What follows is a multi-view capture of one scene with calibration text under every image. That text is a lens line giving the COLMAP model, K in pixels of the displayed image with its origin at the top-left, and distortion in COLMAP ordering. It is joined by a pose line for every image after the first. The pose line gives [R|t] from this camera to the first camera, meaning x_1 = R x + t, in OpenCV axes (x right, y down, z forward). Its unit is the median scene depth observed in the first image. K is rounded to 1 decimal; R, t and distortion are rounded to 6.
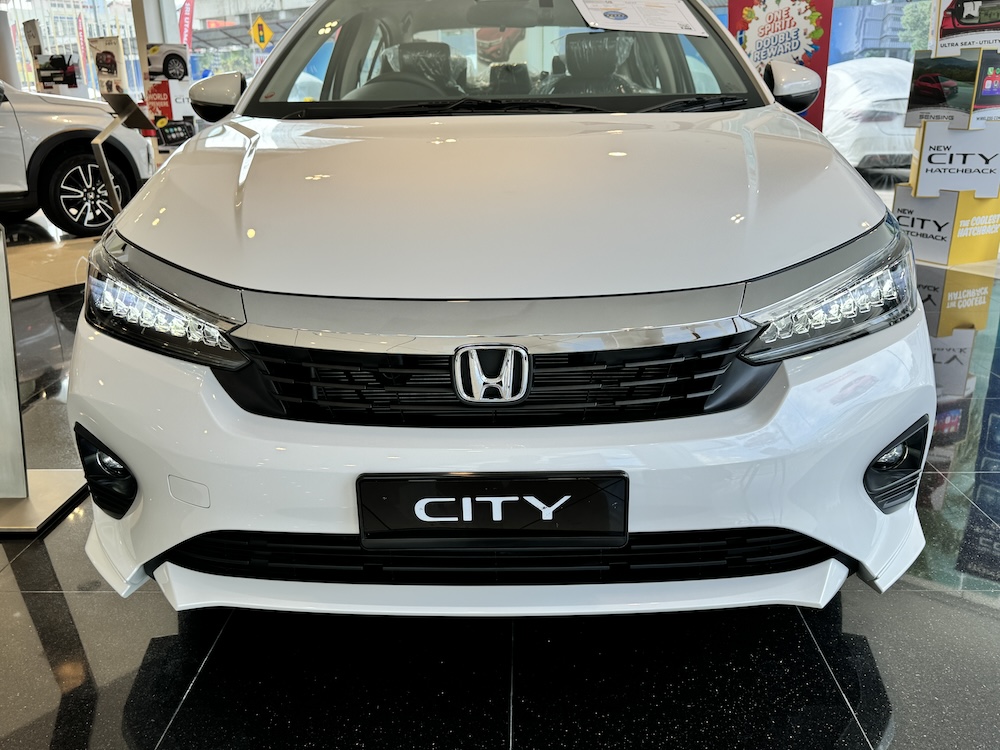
lens RADIAL K [[801.7, 0, 495.2], [0, 801.7, 371.9], [0, 0, 1]] dist [0.017755, -0.014611]
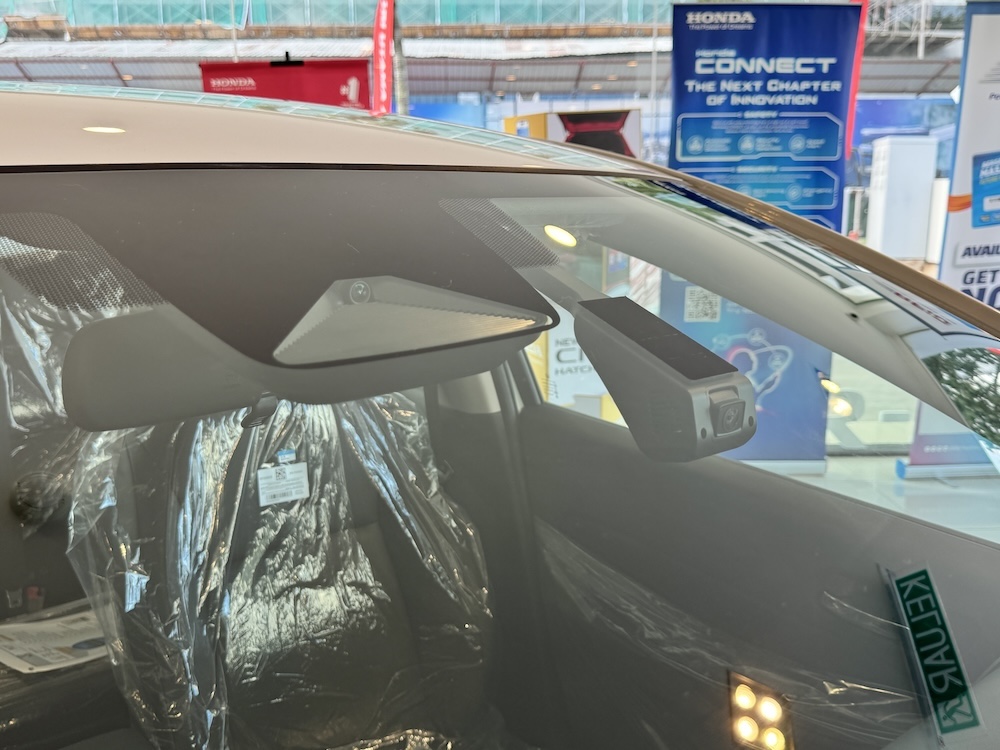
lens RADIAL K [[960.4, 0, 478.1], [0, 960.4, 361.8], [0, 0, 1]] dist [-0.004152, 0.000000]
pose [[0.750756, -0.120245, 0.649544, -0.188980], [0.217918, 0.973331, -0.071688, -0.718457], [-0.623601, 0.195367, 0.756937, 1.372496]]
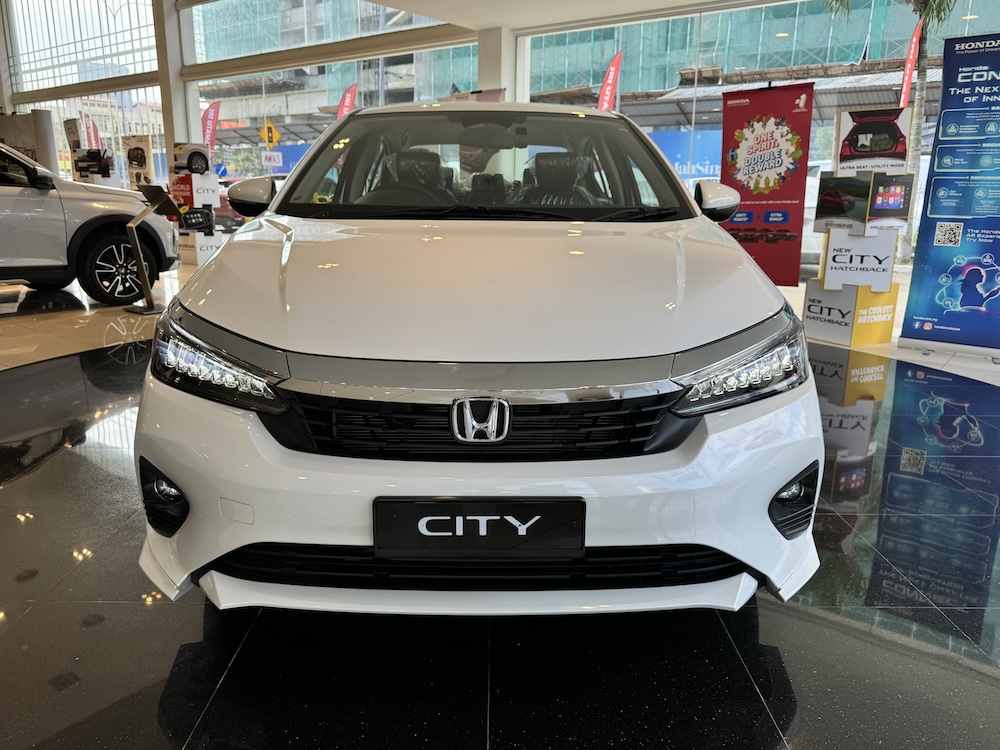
lens RADIAL K [[725.6, 0, 488.3], [0, 725.6, 371.8], [0, 0, 1]] dist [0.021364, -0.028339]
pose [[0.999245, 0.020674, 0.032894, -0.027429], [-0.017755, 0.996078, -0.086675, 0.022499], [-0.034557, 0.086026, 0.995693, -0.147940]]
